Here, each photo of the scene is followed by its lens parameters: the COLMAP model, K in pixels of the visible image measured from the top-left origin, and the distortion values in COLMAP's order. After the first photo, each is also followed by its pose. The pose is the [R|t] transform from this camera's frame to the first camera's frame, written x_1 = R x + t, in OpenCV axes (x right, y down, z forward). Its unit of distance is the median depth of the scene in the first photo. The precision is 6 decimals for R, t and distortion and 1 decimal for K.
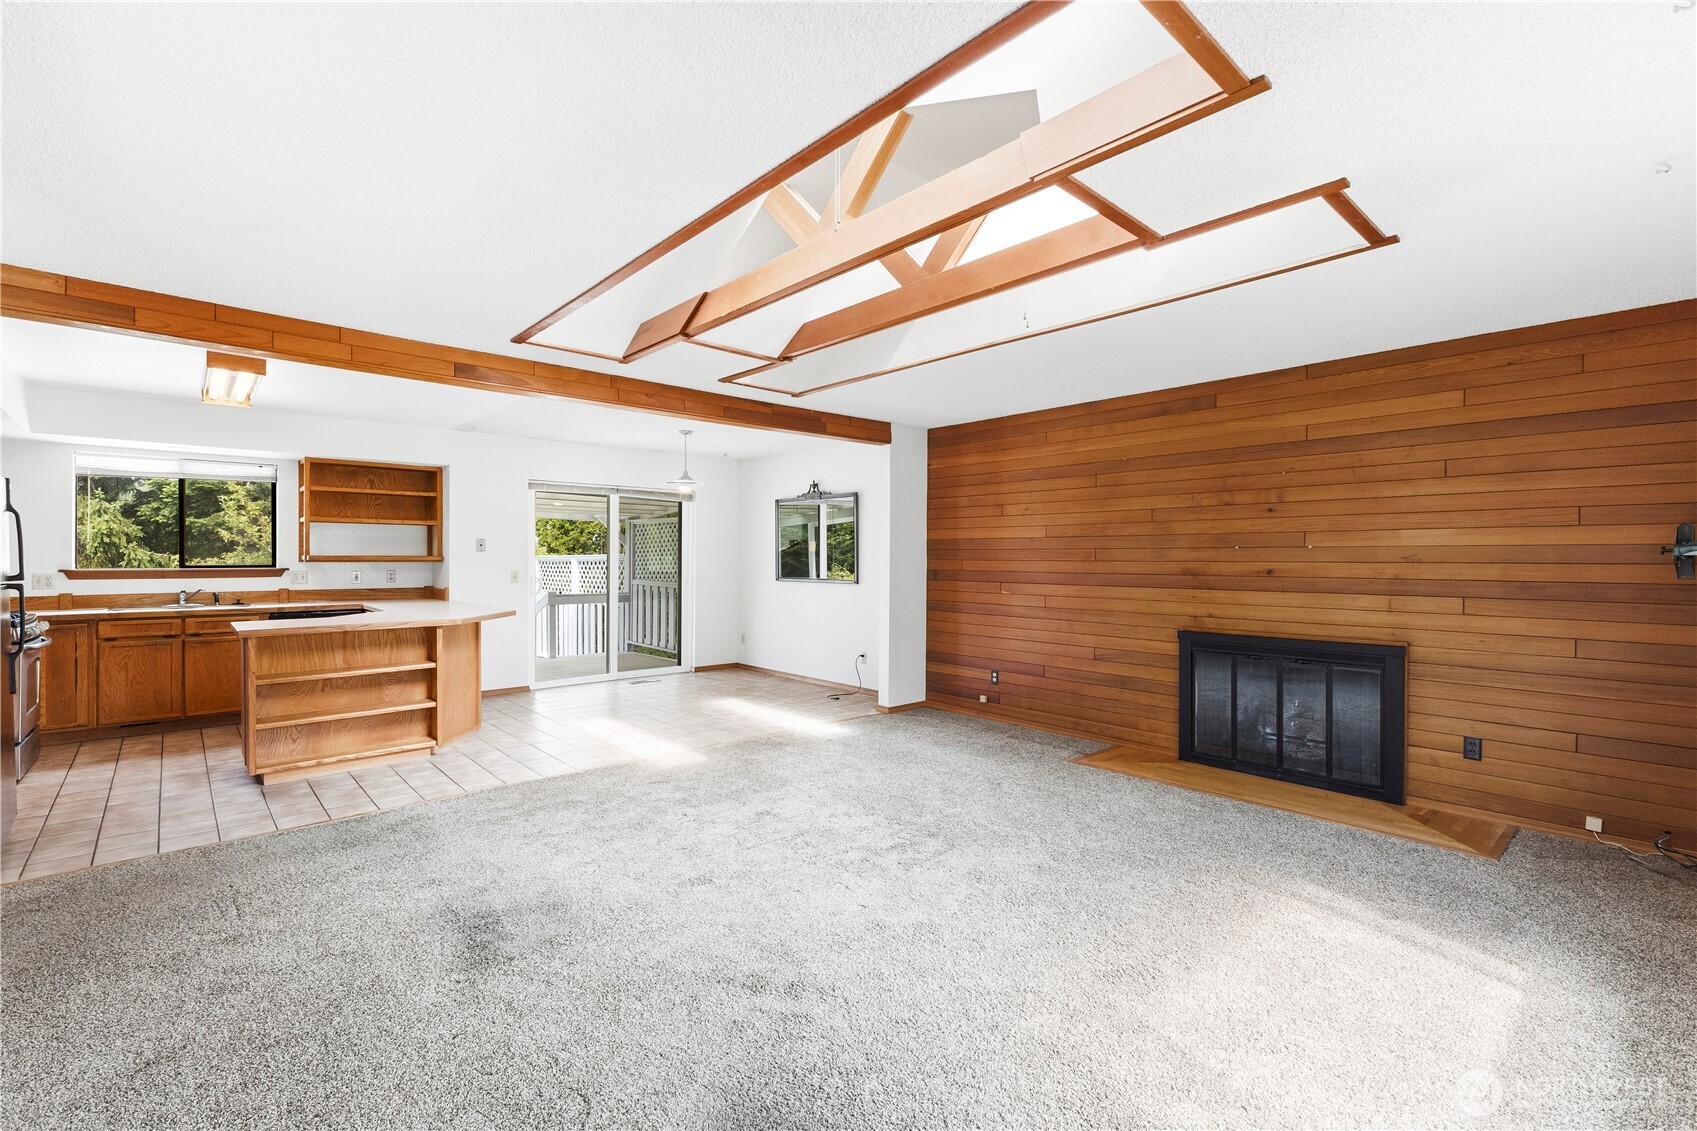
lens RADIAL K [[742.5, 0, 848.5], [0, 742.5, 565.5], [0, 0, 1]] dist [0.009000, -0.000100]
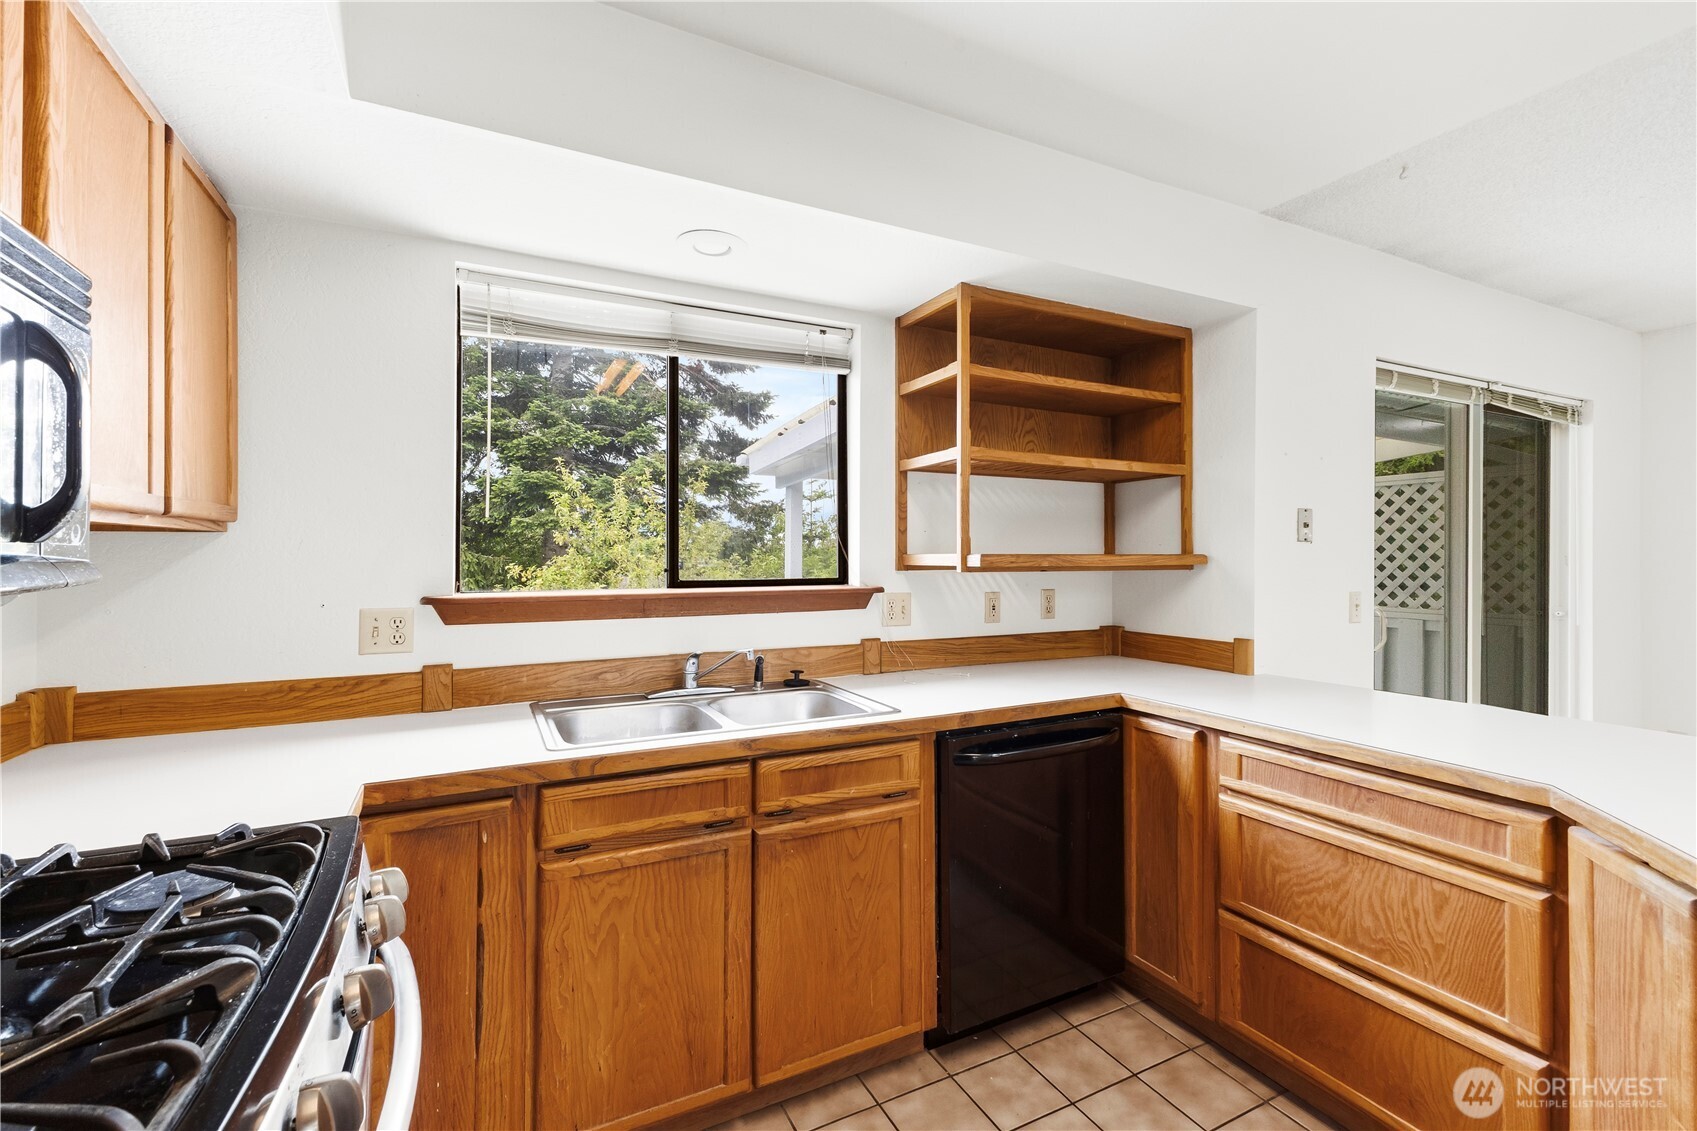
lens RADIAL K [[742.5, 0, 848.5], [0, 742.5, 565.5], [0, 0, 1]] dist [0.009000, -0.000100]
pose [[0.964823, -0.003140, -0.262882, -0.722633], [0.002548, 0.999993, -0.002595, -0.007361], [0.262888, 0.001834, 0.964825, 0.673074]]
